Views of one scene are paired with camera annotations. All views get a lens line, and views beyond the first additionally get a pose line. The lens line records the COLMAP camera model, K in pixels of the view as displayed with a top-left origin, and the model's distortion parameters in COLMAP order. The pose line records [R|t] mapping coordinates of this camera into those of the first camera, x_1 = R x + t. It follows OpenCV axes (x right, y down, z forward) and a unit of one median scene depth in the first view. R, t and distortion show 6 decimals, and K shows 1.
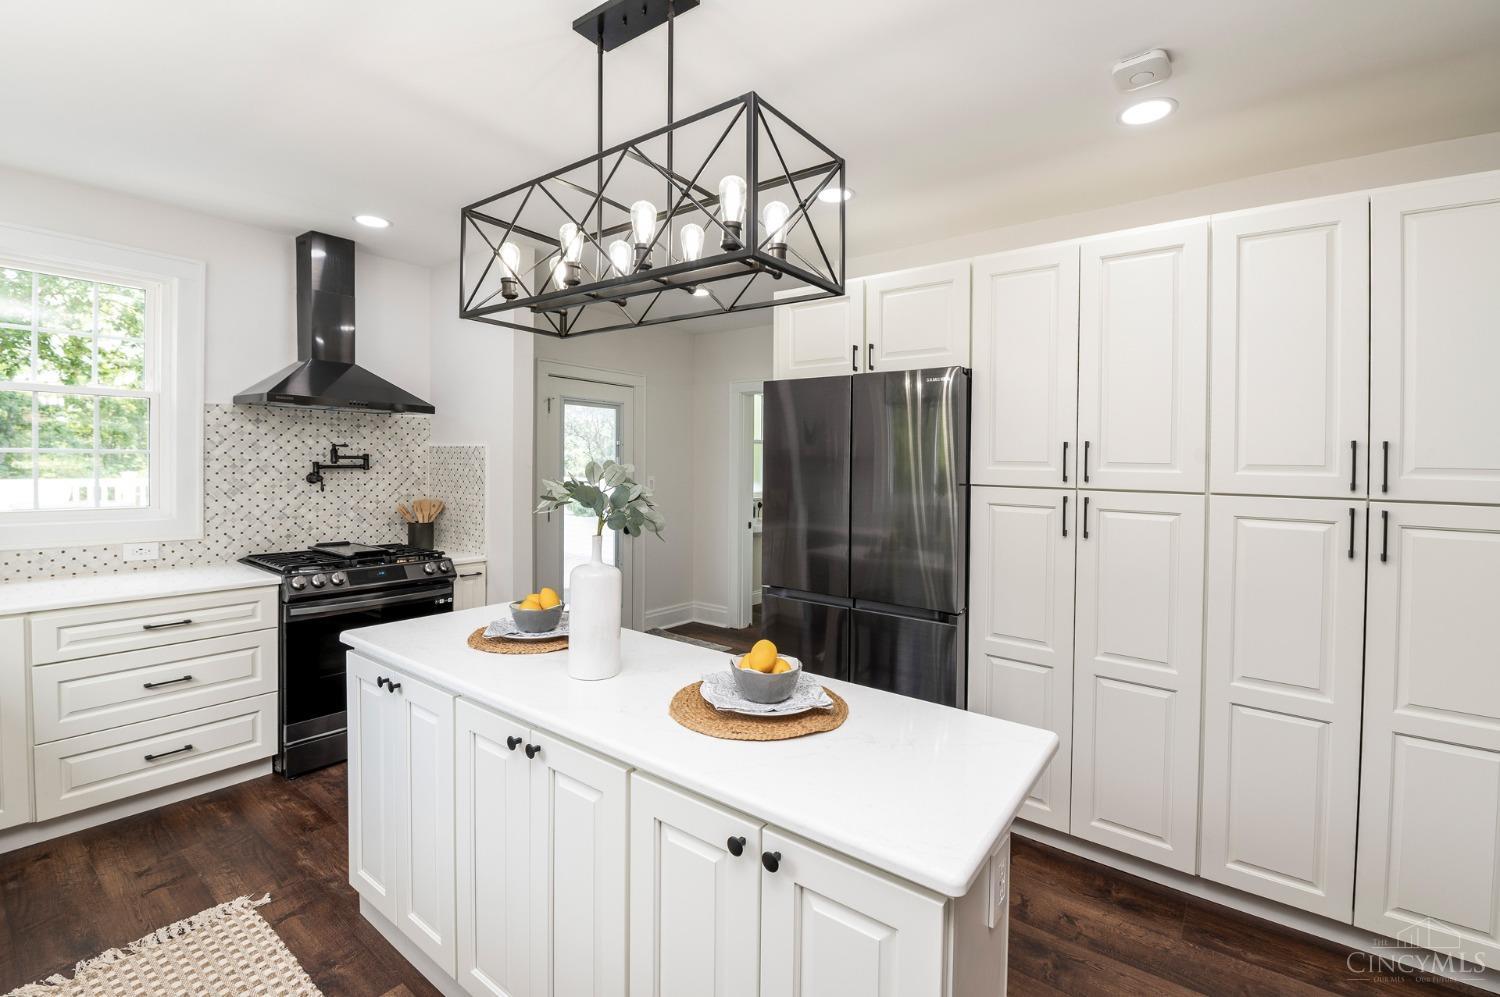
lens RADIAL K [[665.3, 0, 763.3], [0, 665.3, 469.9], [0, 0, 1]] dist [-0.011698, -0.005183]
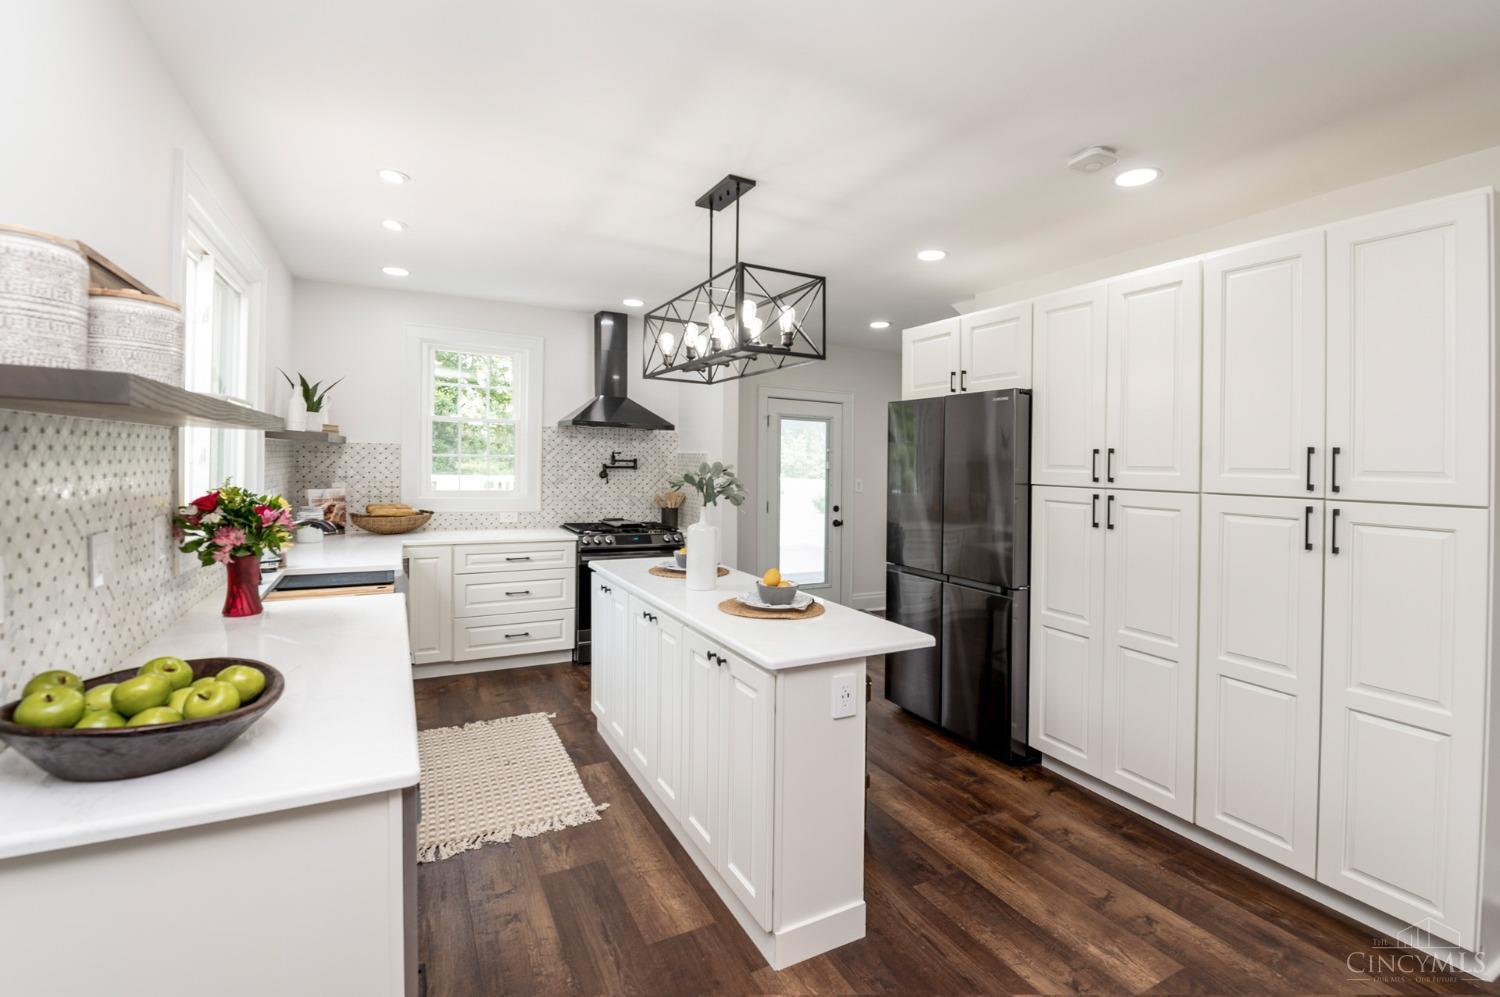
lens RADIAL K [[665.3, 0, 790.0], [0, 665.3, 474.3], [0, 0, 1]] dist [-0.011698, -0.005183]
pose [[0.923101, 0.010356, -0.384419, 0.369963], [-0.011554, 0.999933, -0.000808, 0.010192], [0.384385, 0.005188, 0.923158, -0.291962]]
